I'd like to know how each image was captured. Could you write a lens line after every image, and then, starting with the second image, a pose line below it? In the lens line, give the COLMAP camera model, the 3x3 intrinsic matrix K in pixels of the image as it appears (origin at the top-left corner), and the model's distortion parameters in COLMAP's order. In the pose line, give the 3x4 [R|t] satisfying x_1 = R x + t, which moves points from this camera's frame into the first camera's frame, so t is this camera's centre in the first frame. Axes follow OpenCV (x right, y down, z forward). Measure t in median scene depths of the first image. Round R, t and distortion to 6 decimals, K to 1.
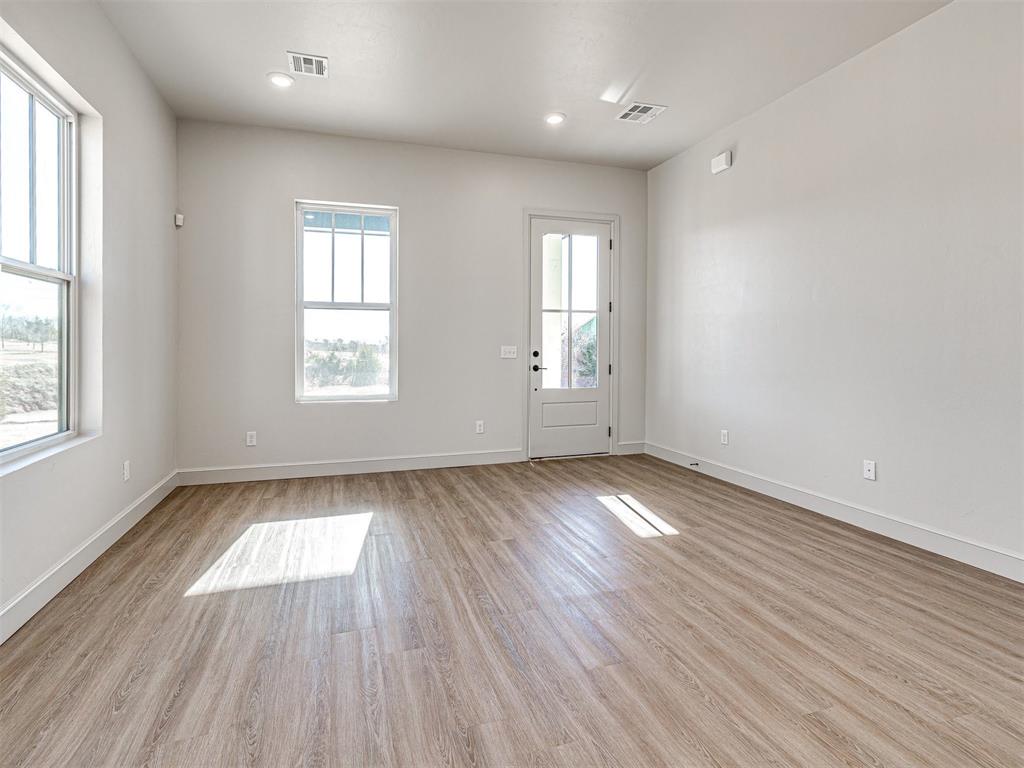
lens RADIAL K [[519.5, 0, 487.6], [0, 519.5, 345.2], [0, 0, 1]] dist [0.005451, -0.000078]
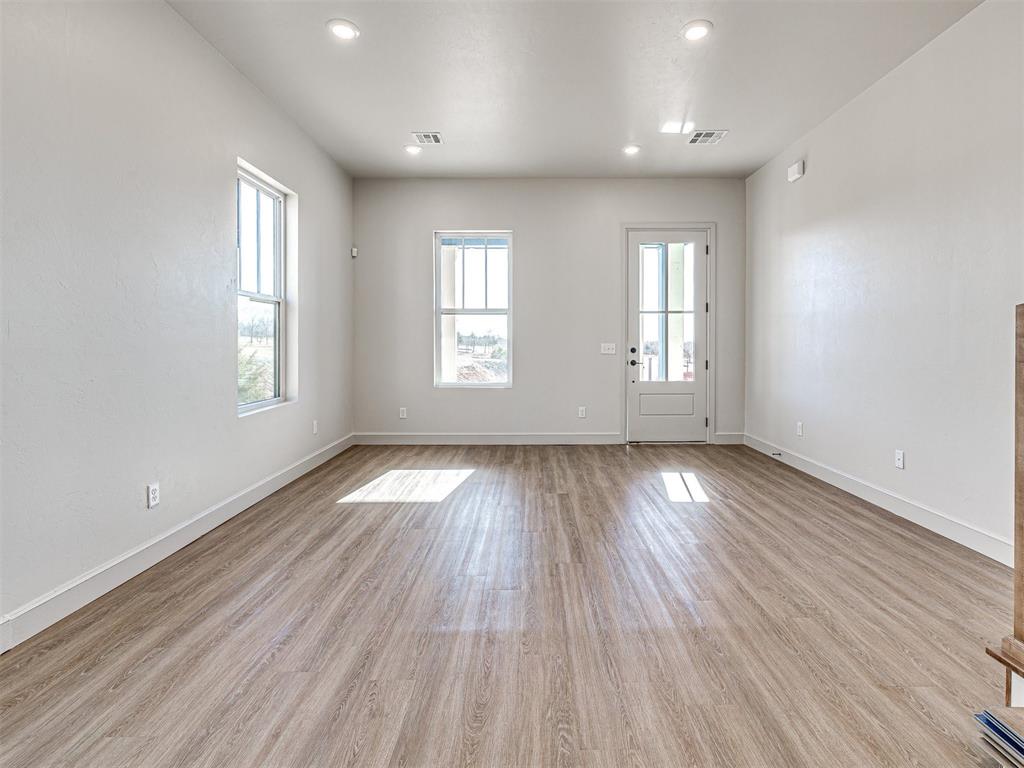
lens RADIAL K [[519.5, 0, 525.4], [0, 519.5, 342.4], [0, 0, 1]] dist [0.005451, -0.000078]
pose [[0.958300, 0.000012, -0.285764, 0.234915], [-0.000074, 1.000000, -0.000207, -0.000370], [0.285764, 0.000219, 0.958300, -0.192300]]
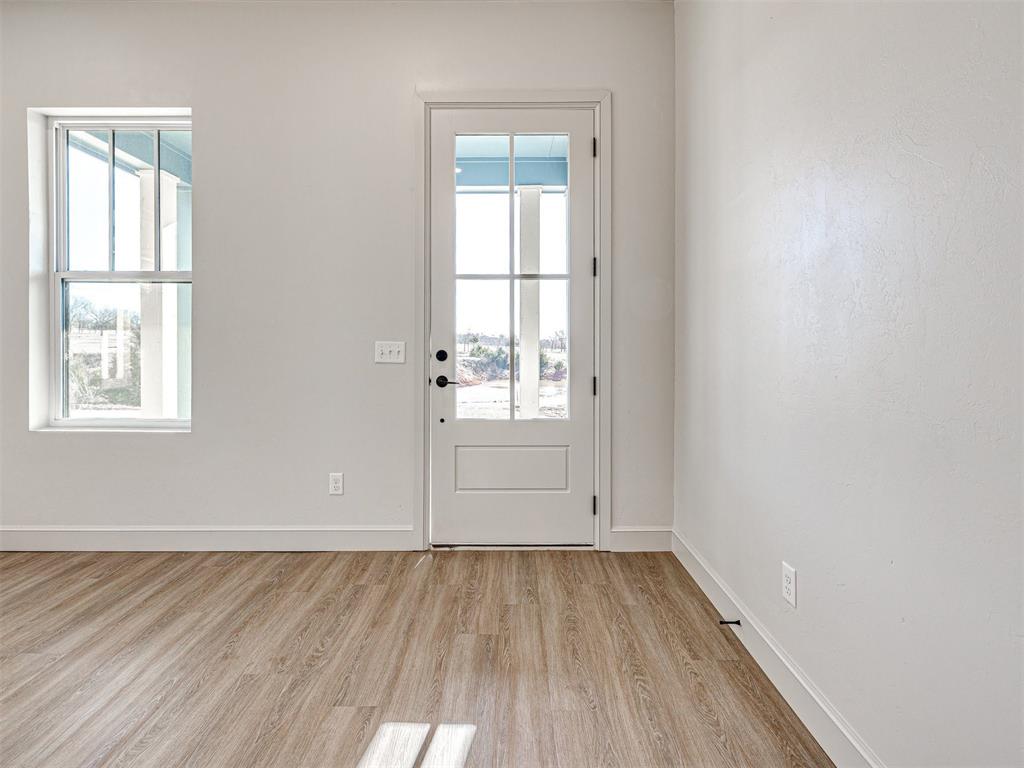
lens RADIAL K [[519.5, 0, 502.3], [0, 519.5, 302.8], [0, 0, 1]] dist [0.005451, -0.000078]
pose [[0.951145, -0.001886, -0.308739, 0.397279], [0.001219, 0.999996, -0.002356, -0.046203], [0.308743, 0.001864, 0.951144, 0.608903]]
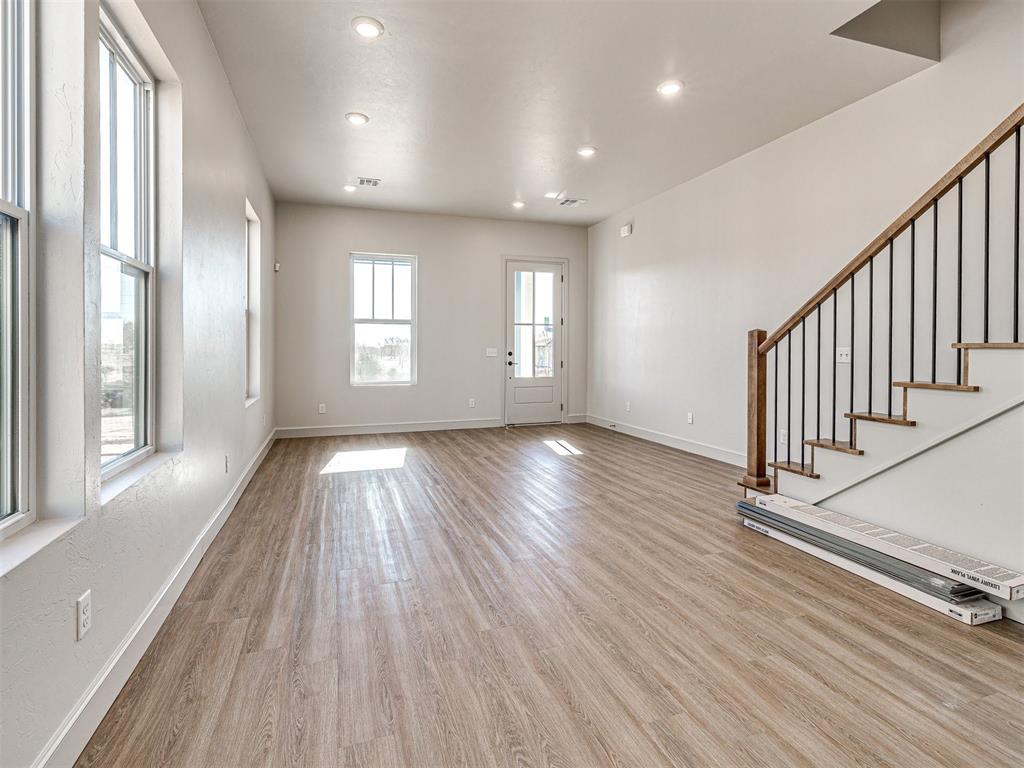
lens RADIAL K [[519.5, 0, 509.7], [0, 519.5, 350.1], [0, 0, 1]] dist [0.005451, -0.000078]
pose [[0.999016, -0.000458, 0.044341, 0.031965], [0.000272, 0.999991, 0.004194, 0.000663], [-0.044342, -0.004178, 0.999008, -0.575676]]
